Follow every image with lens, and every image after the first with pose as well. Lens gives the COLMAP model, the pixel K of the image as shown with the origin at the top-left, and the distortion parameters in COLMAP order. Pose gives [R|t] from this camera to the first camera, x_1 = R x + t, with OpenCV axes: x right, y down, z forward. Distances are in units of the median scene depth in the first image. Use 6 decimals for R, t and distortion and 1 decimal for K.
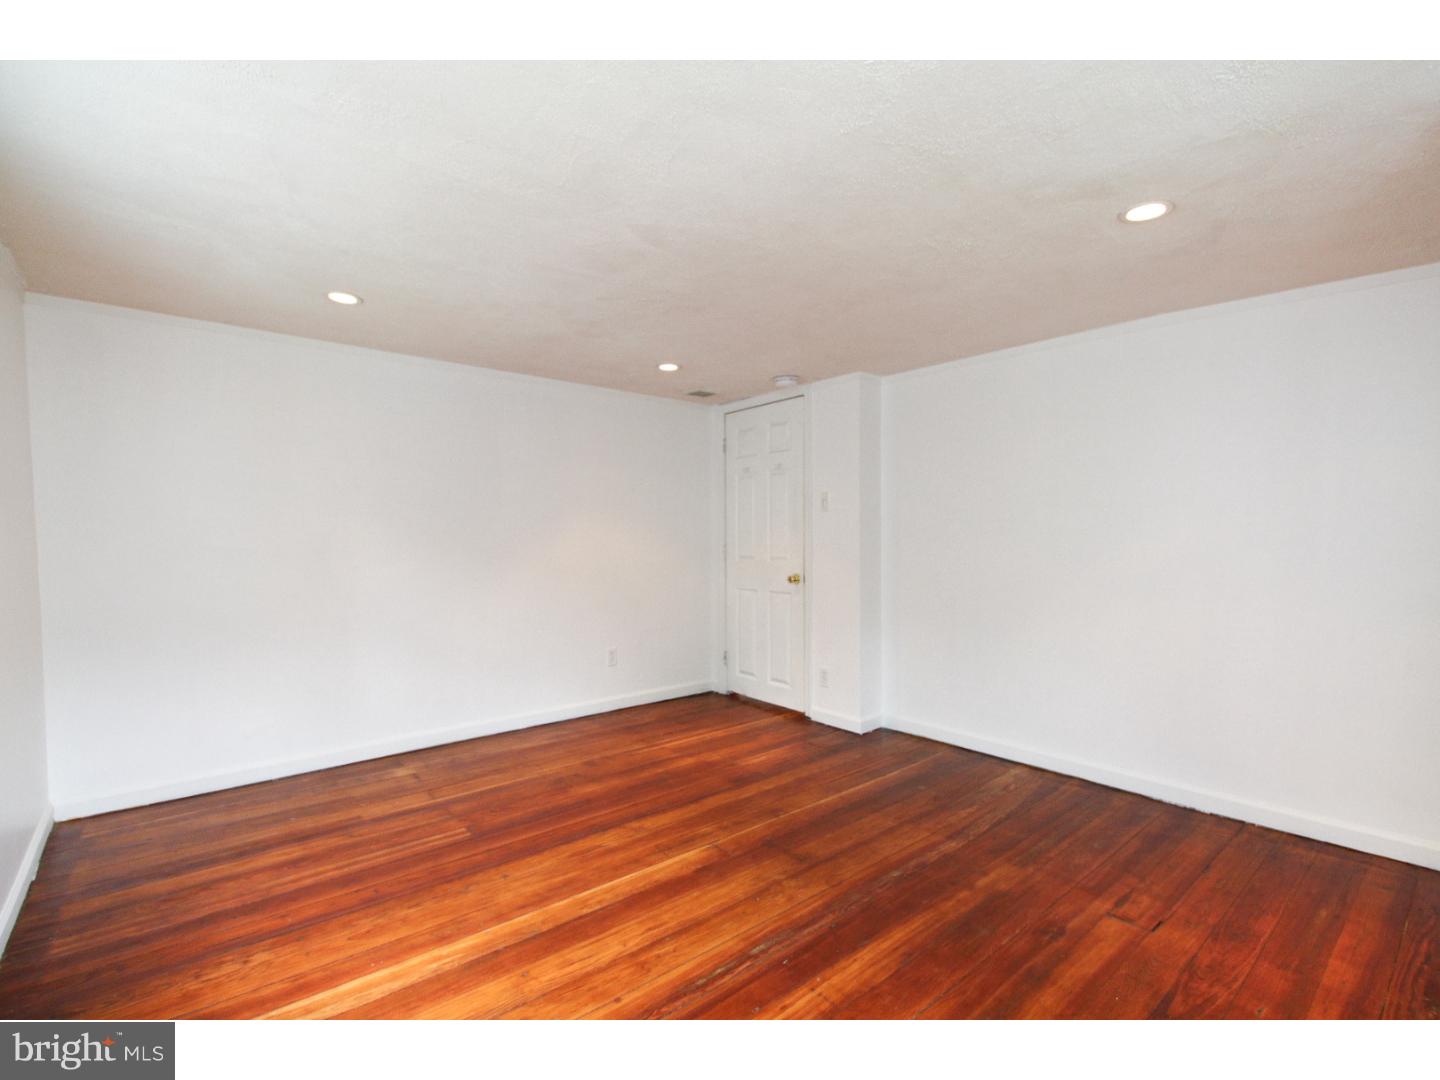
lens RADIAL K [[659.7, 0, 722.6], [0, 659.7, 538.6], [0, 0, 1]] dist [0.014413, -0.003081]
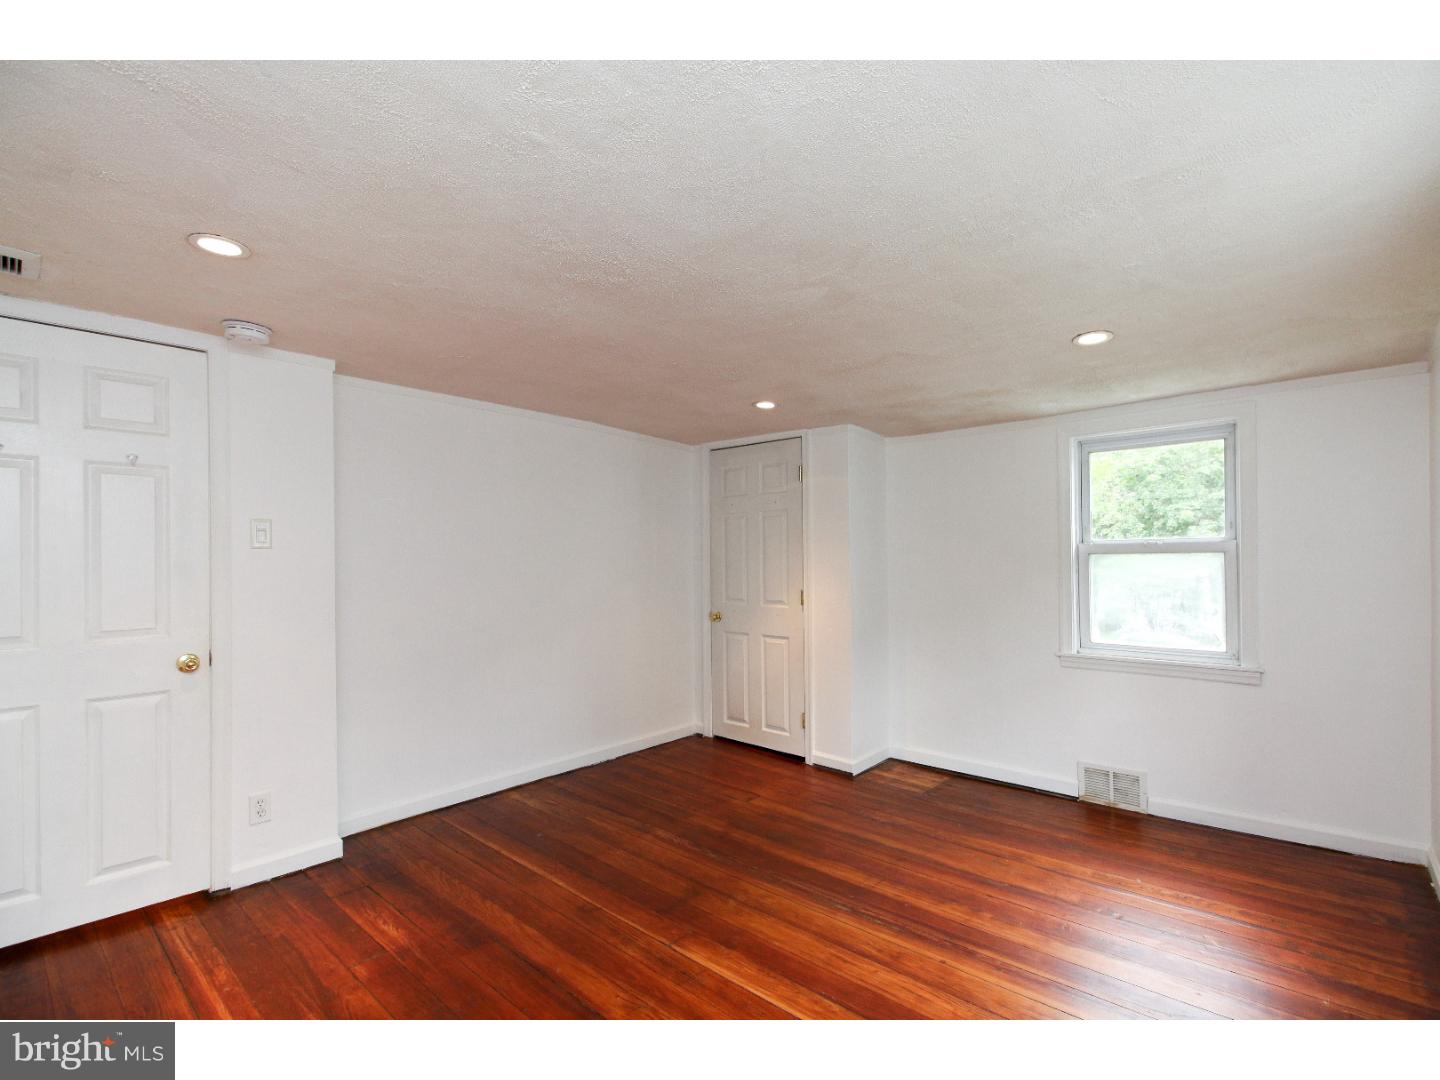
lens RADIAL K [[659.7, 0, 731.2], [0, 659.7, 562.9], [0, 0, 1]] dist [0.014413, -0.003081]
pose [[-0.136730, -0.002070, 0.990606, -0.815269], [0.008633, 0.999957, 0.003281, -0.038694], [-0.990571, 0.009000, -0.136706, 0.948492]]
